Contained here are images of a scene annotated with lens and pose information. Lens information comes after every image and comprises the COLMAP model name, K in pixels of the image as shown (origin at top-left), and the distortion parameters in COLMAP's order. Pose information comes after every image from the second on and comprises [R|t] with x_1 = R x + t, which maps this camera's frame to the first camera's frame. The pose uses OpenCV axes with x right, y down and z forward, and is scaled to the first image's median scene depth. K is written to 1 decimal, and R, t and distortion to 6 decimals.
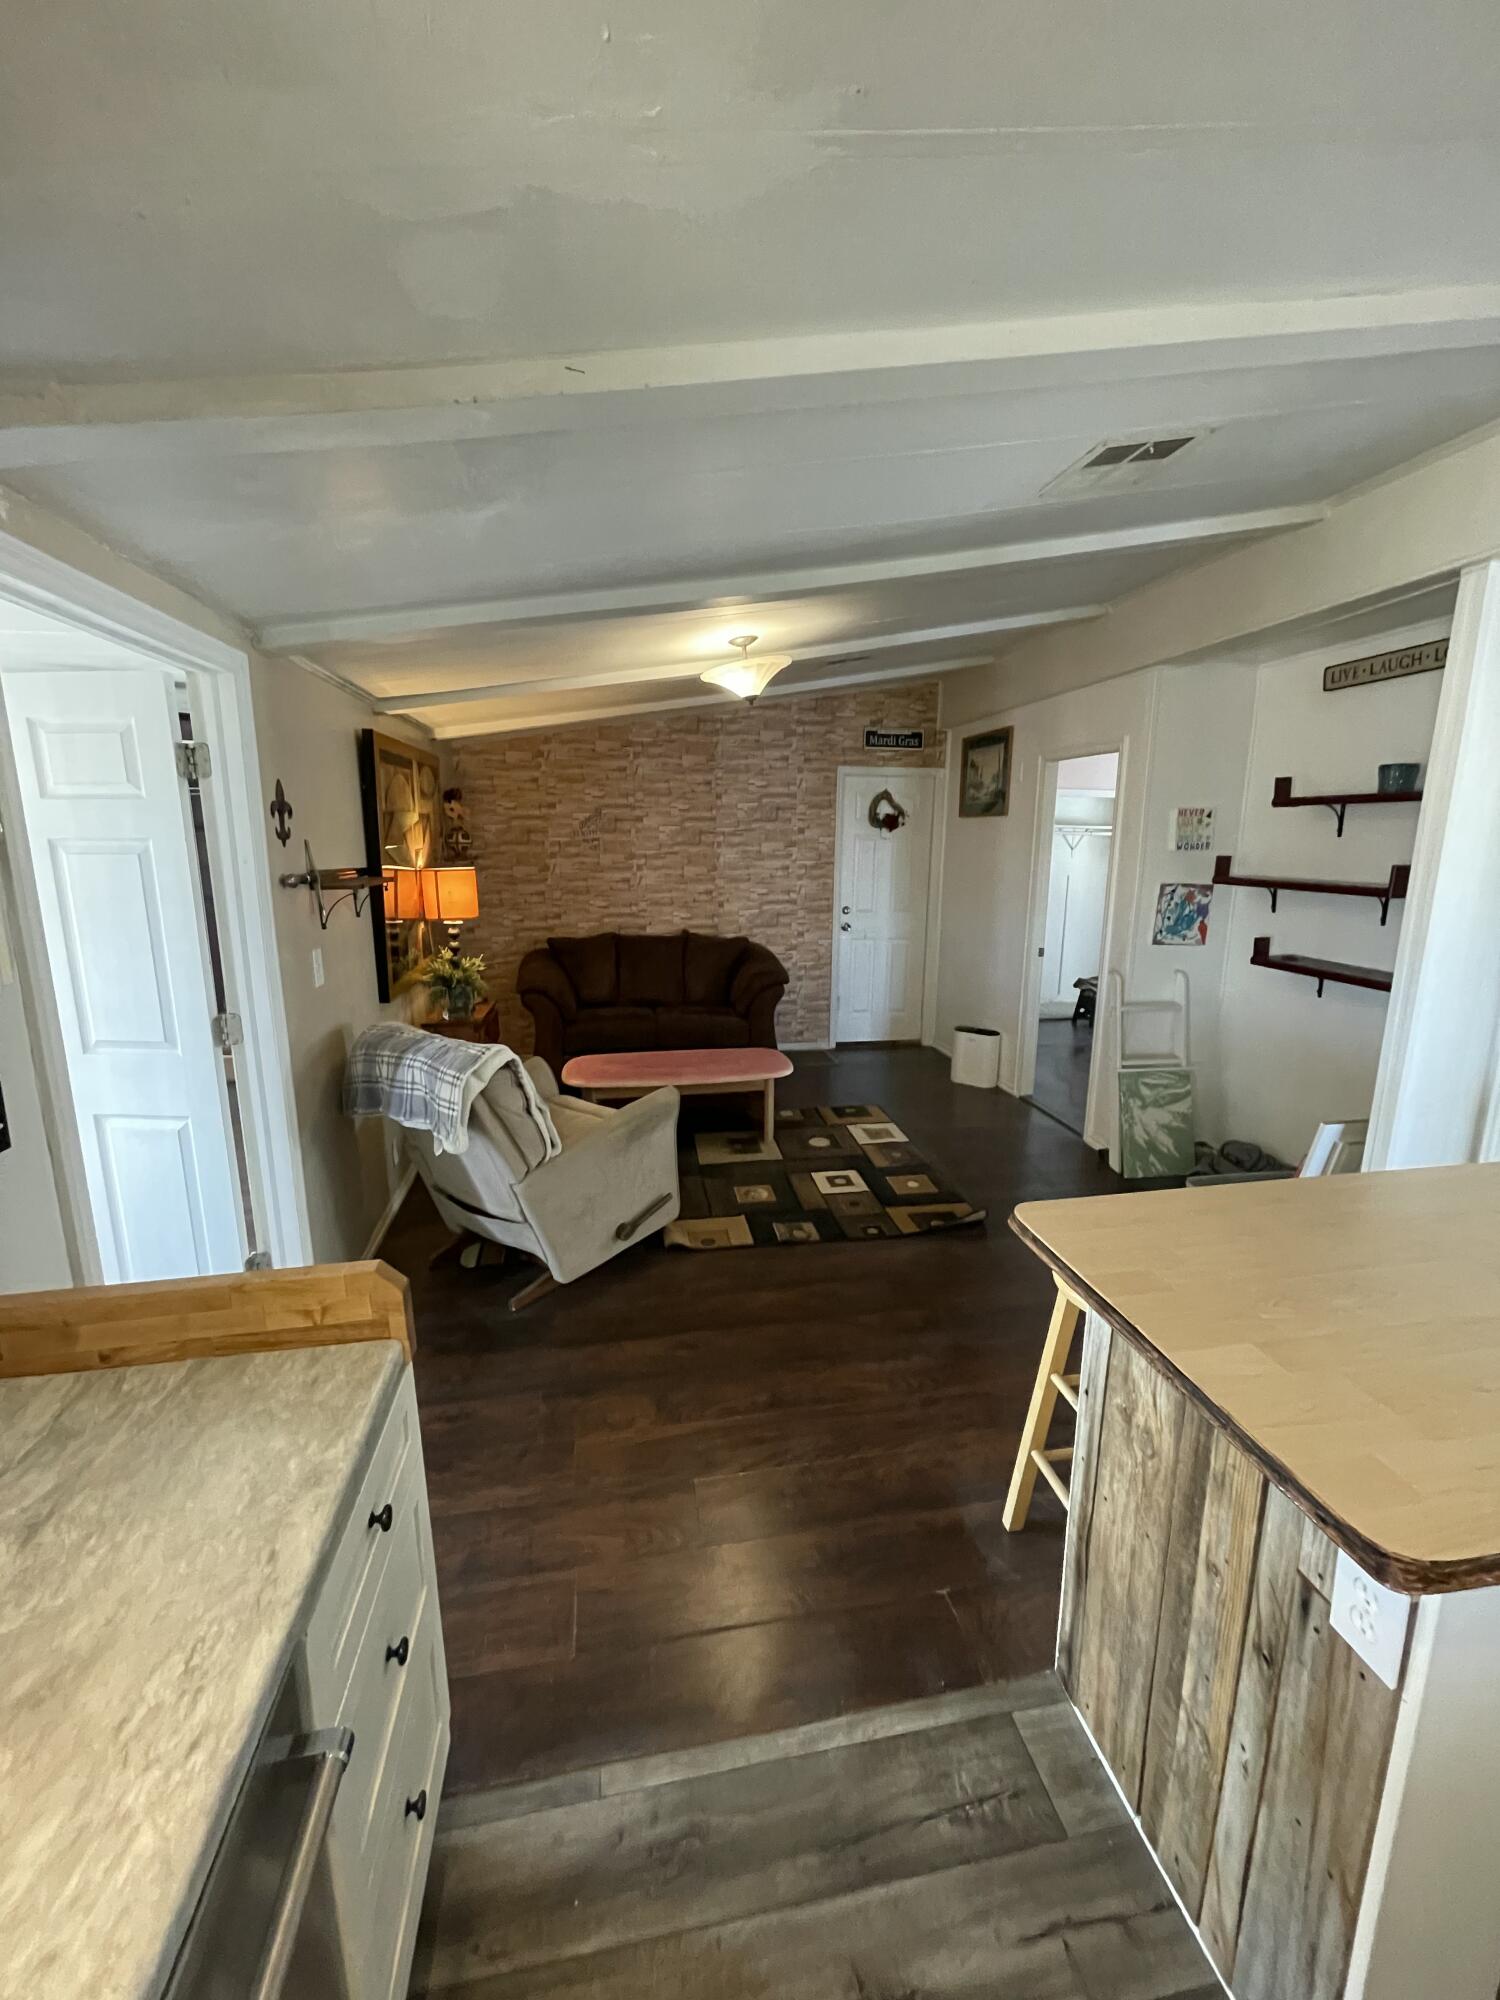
lens RADIAL K [[802.9, 0, 748.2], [0, 802.9, 1000.7], [0, 0, 1]] dist [-0.003521, -0.000205]
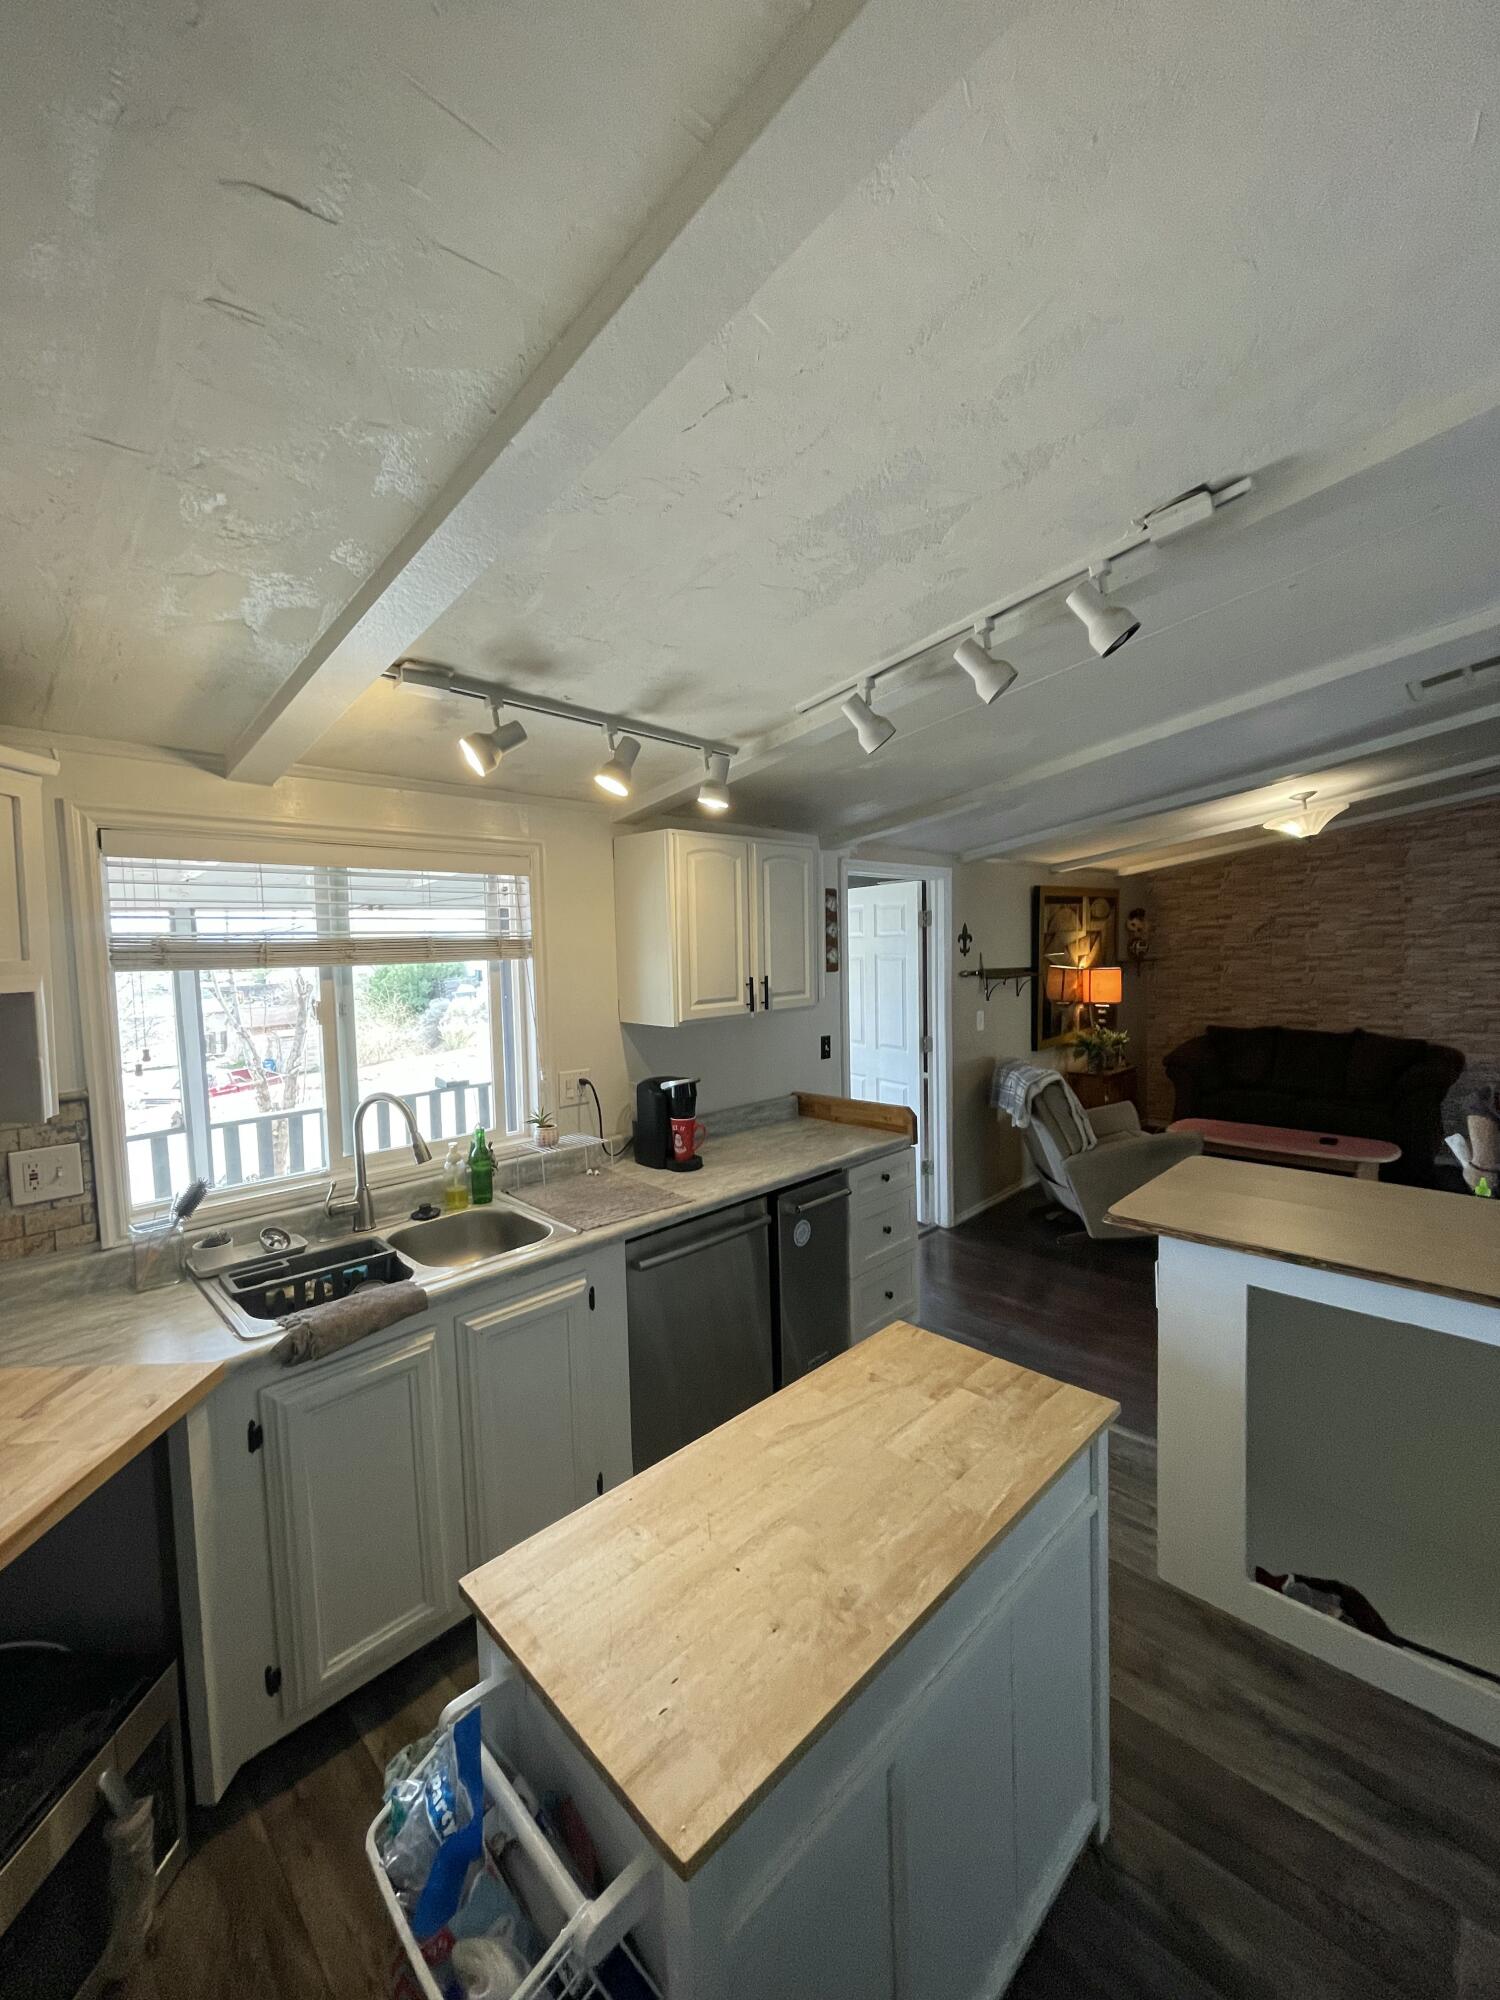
lens RADIAL K [[802.9, 0, 750.1], [0, 802.9, 994.4], [0, 0, 1]] dist [-0.003521, -0.000205]
pose [[0.575453, 0.033870, -0.817133, 0.420923], [-0.139002, 0.988655, -0.056910, 0.048909], [0.805936, 0.146332, 0.573633, -0.312252]]
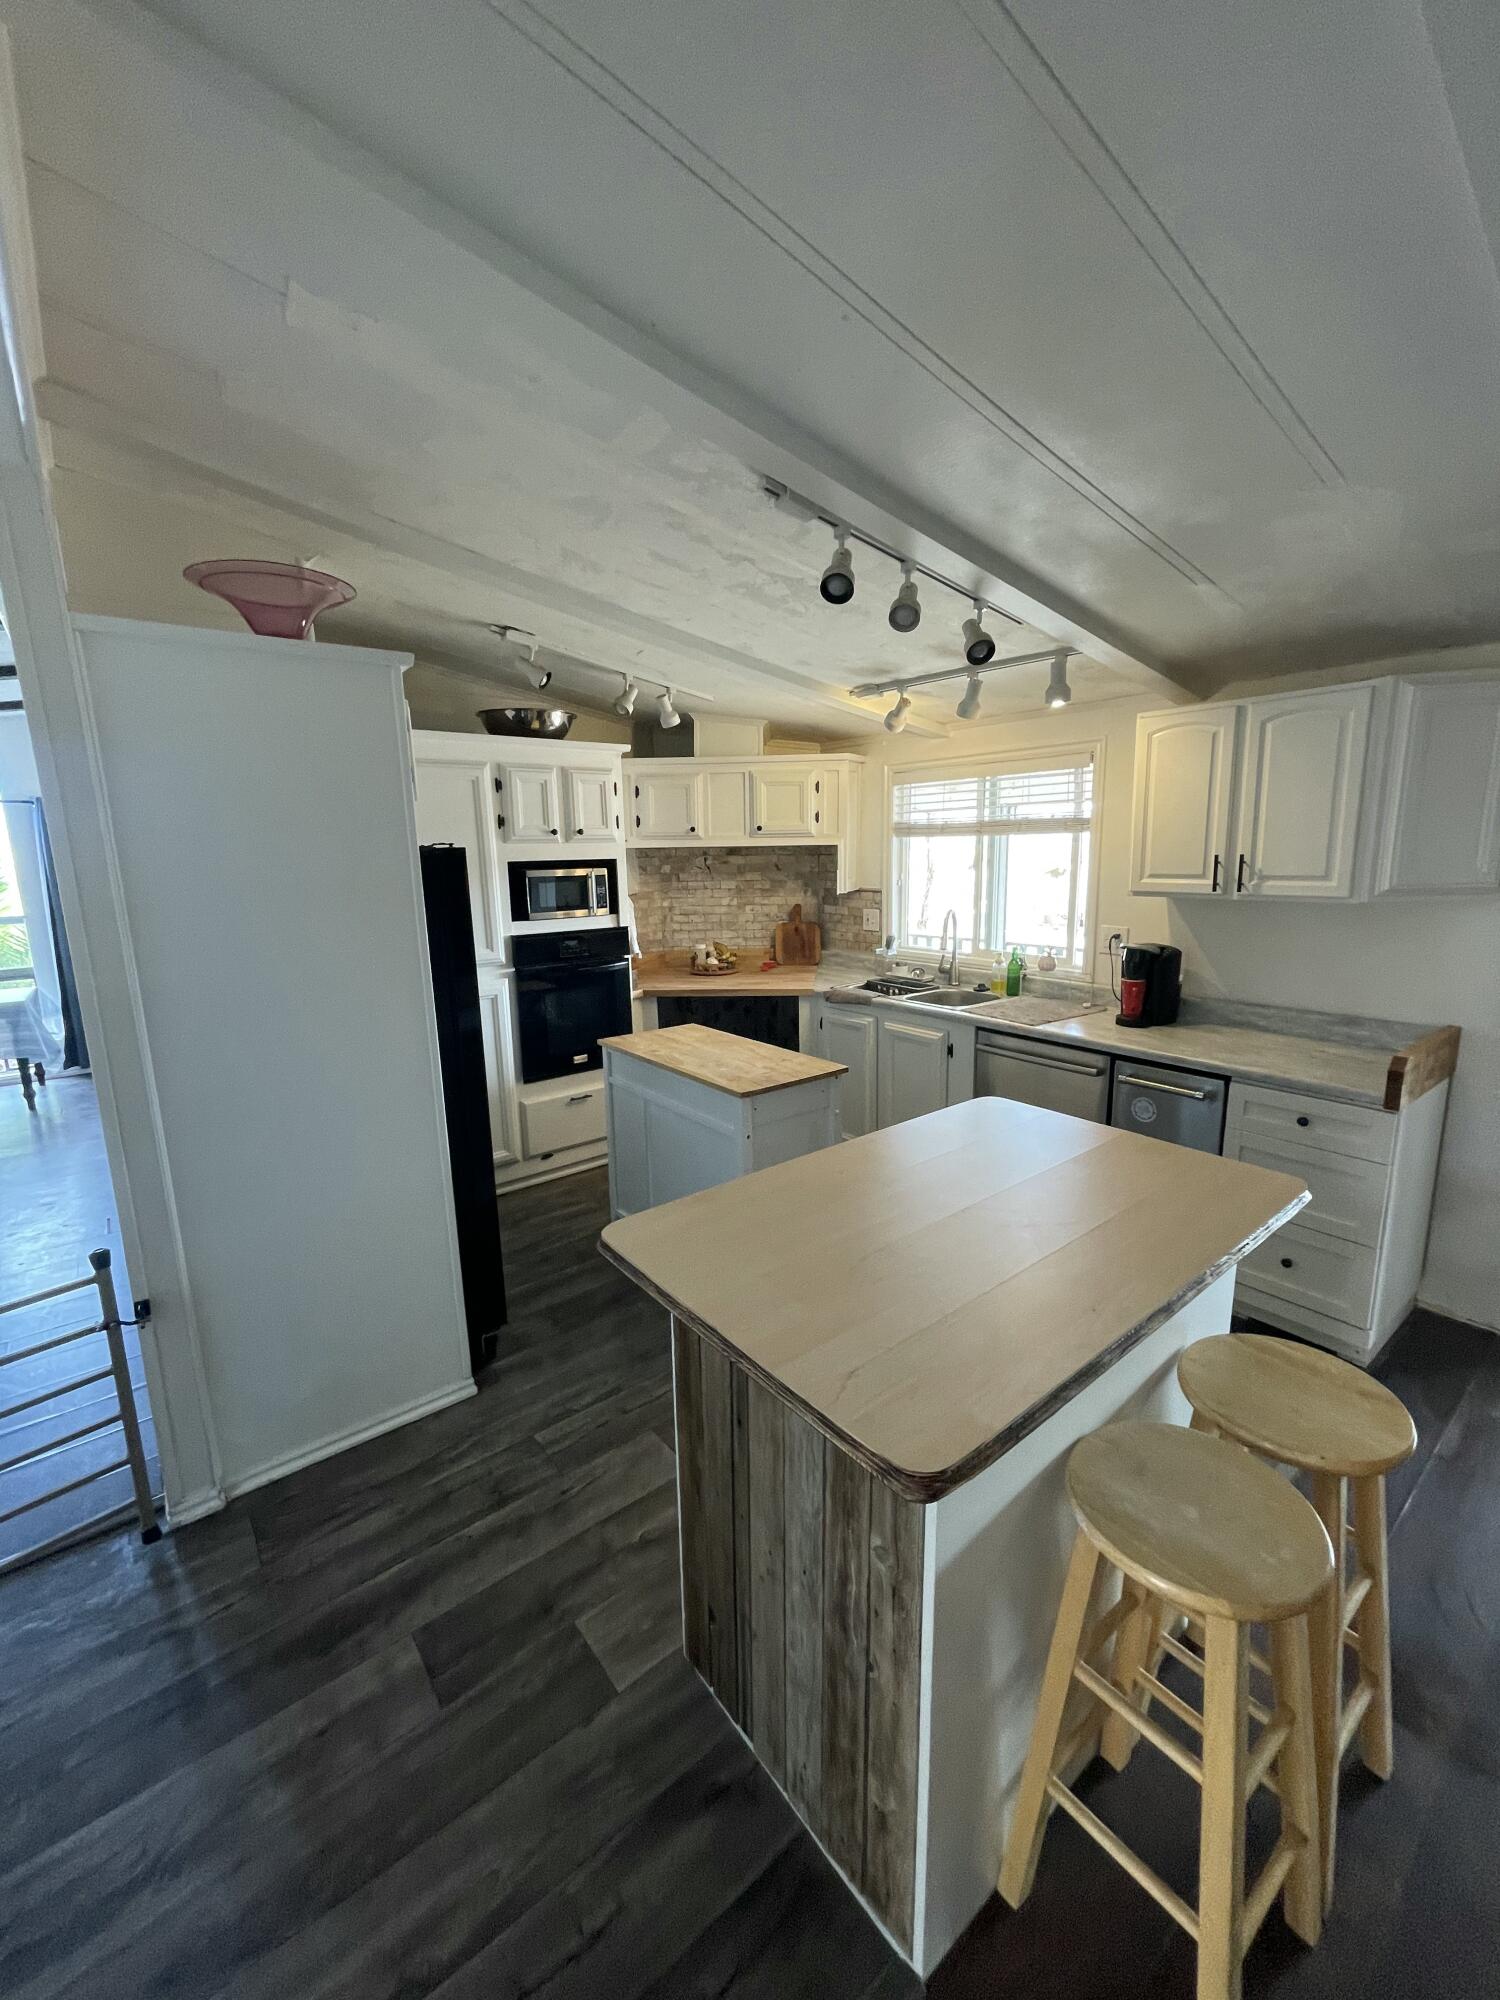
lens RADIAL K [[802.9, 0, 754.1], [0, 802.9, 993.5], [0, 0, 1]] dist [-0.003521, -0.000205]
pose [[-0.880891, 0.100141, -0.462605, 0.512047], [-0.078607, 0.932838, 0.351616, -0.120458], [0.466746, 0.346100, -0.813857, 0.582727]]
